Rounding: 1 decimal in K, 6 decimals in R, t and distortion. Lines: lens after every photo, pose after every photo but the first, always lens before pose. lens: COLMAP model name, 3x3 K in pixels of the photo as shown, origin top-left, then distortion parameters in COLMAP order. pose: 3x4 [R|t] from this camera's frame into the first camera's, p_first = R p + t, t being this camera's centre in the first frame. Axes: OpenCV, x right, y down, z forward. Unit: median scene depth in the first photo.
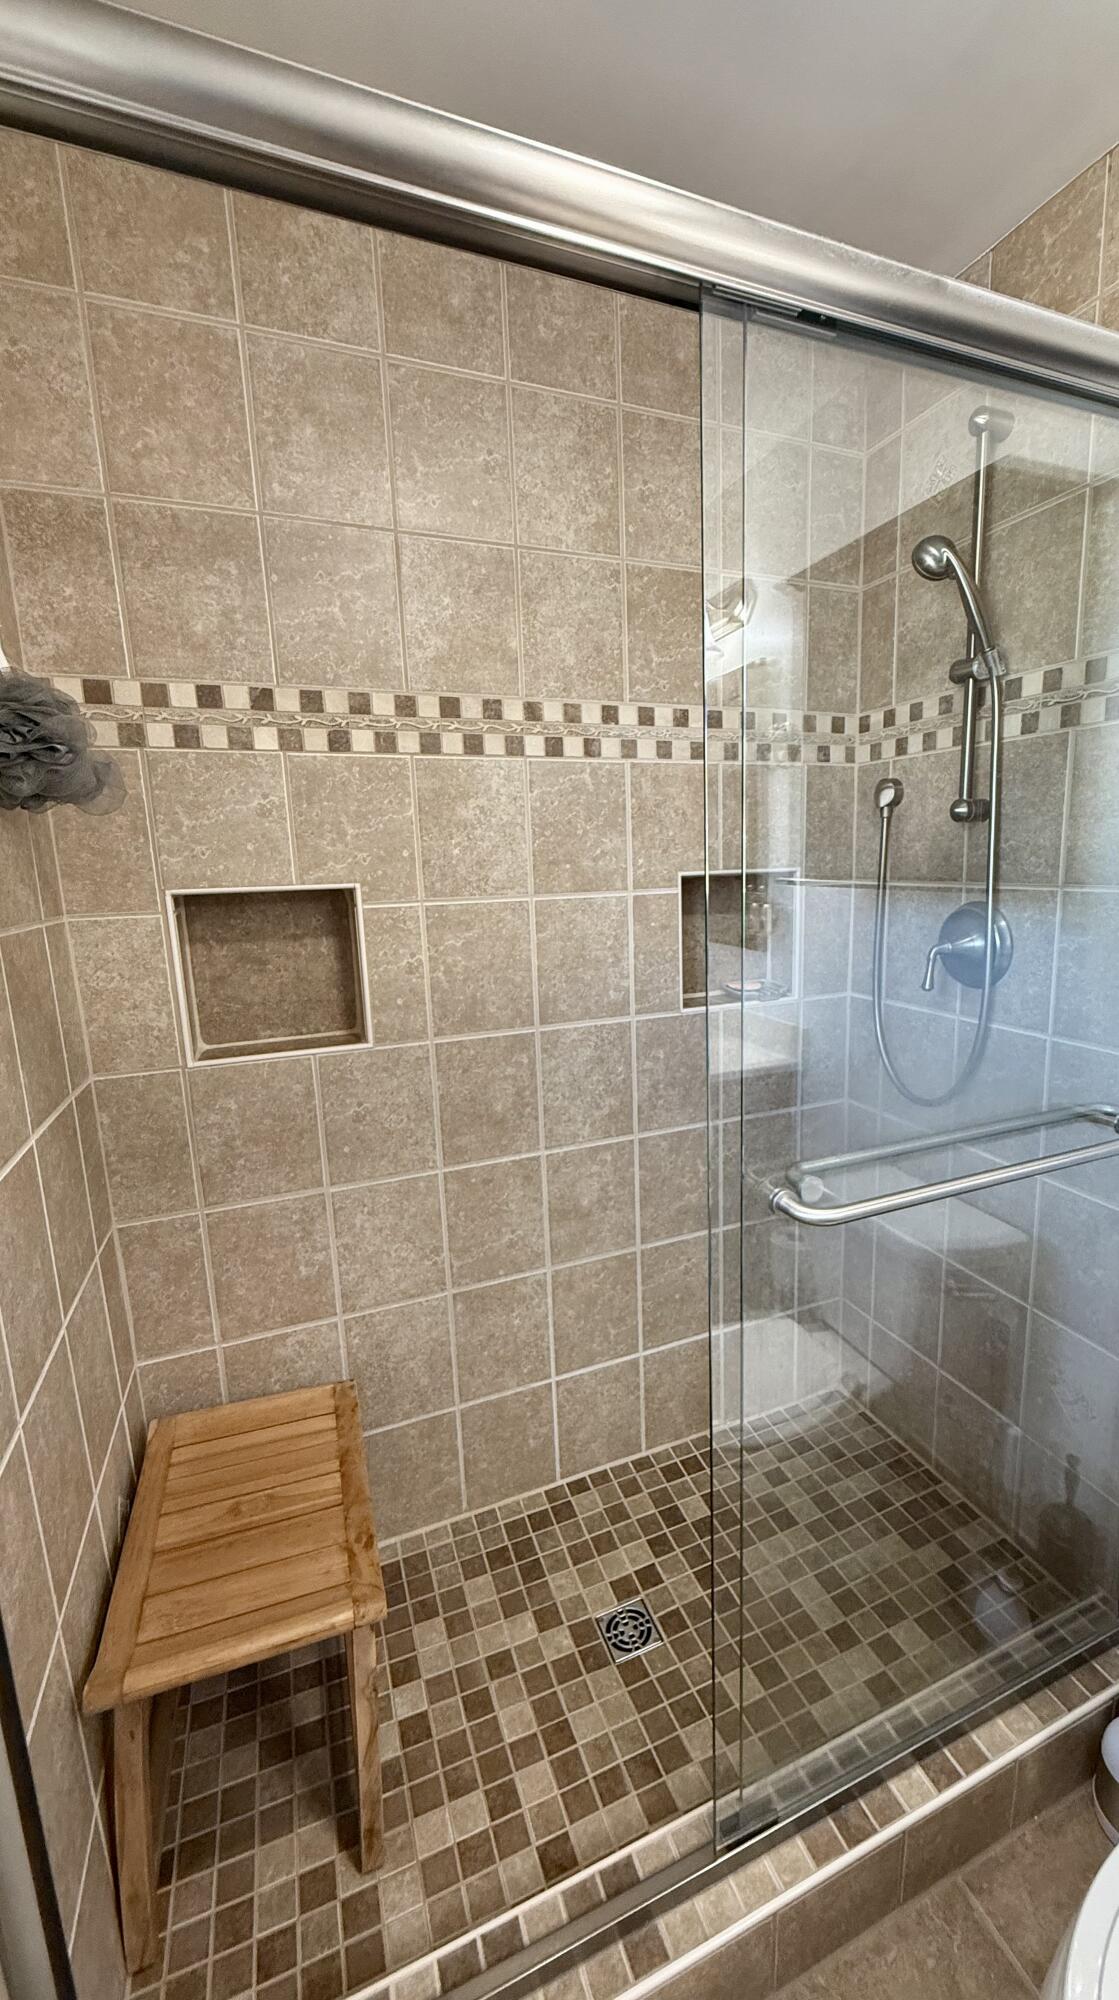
lens RADIAL K [[760.8, 0, 579.7], [0, 760.8, 999.3], [0, 0, 1]] dist [-0.000839, -0.000154]
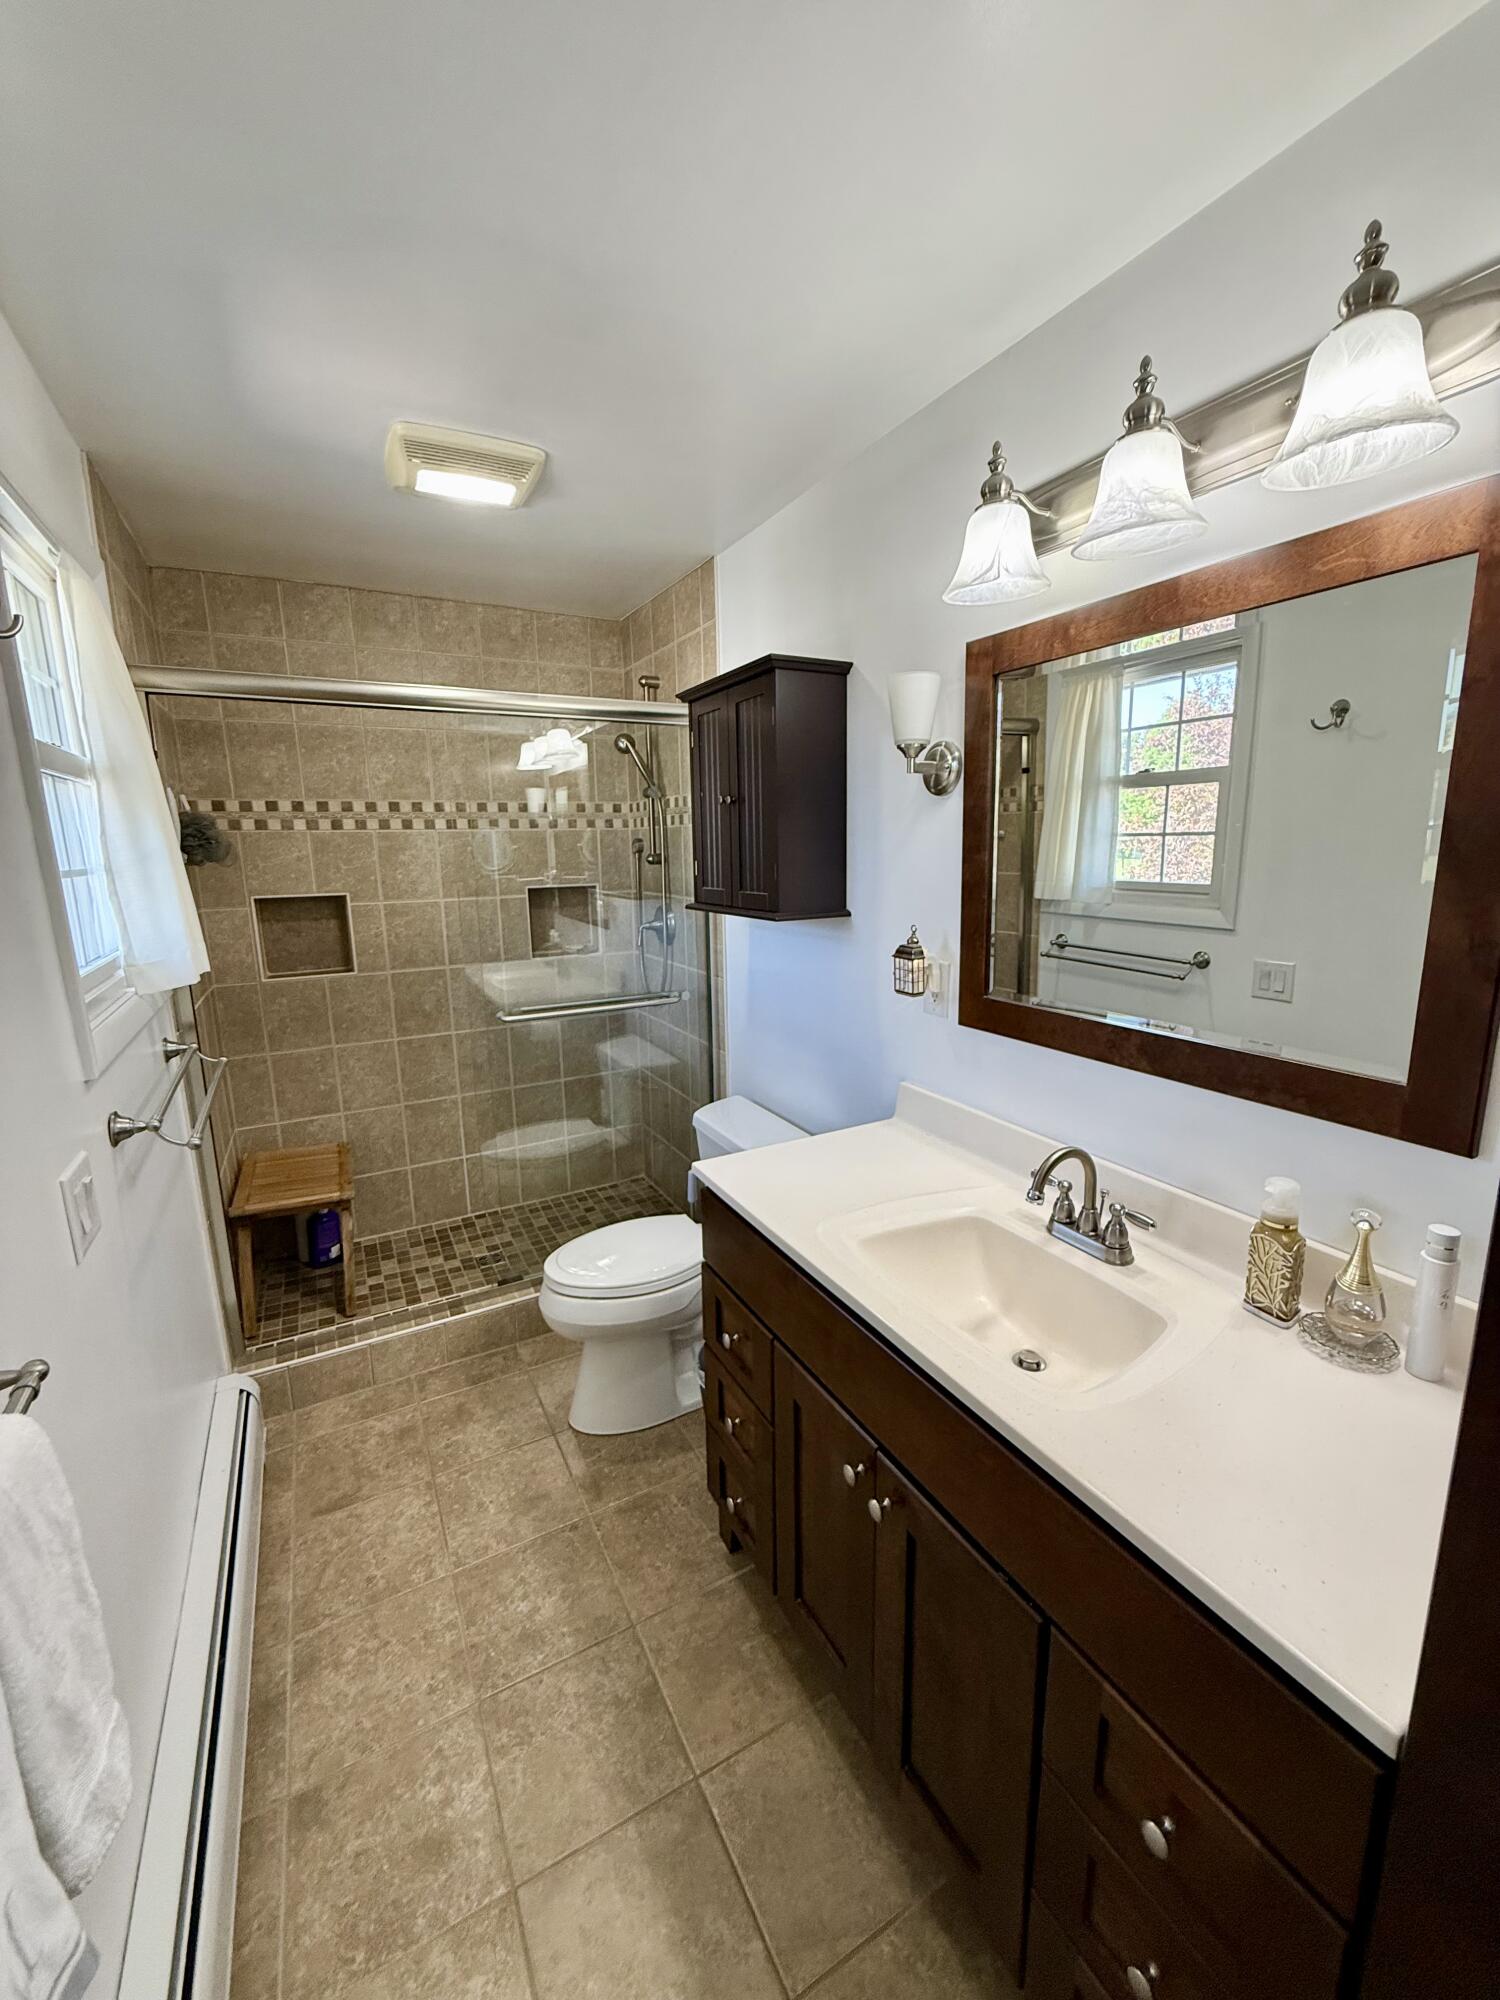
lens RADIAL K [[799.5, 0, 729.5], [0, 799.5, 996.1], [0, 0, 1]] dist [0.001135, 0.000208]
pose [[0.995333, -0.007639, 0.096192, 0.508231], [0.007374, 0.999968, 0.003110, 0.122733], [-0.096213, -0.002386, 0.995358, -1.208573]]
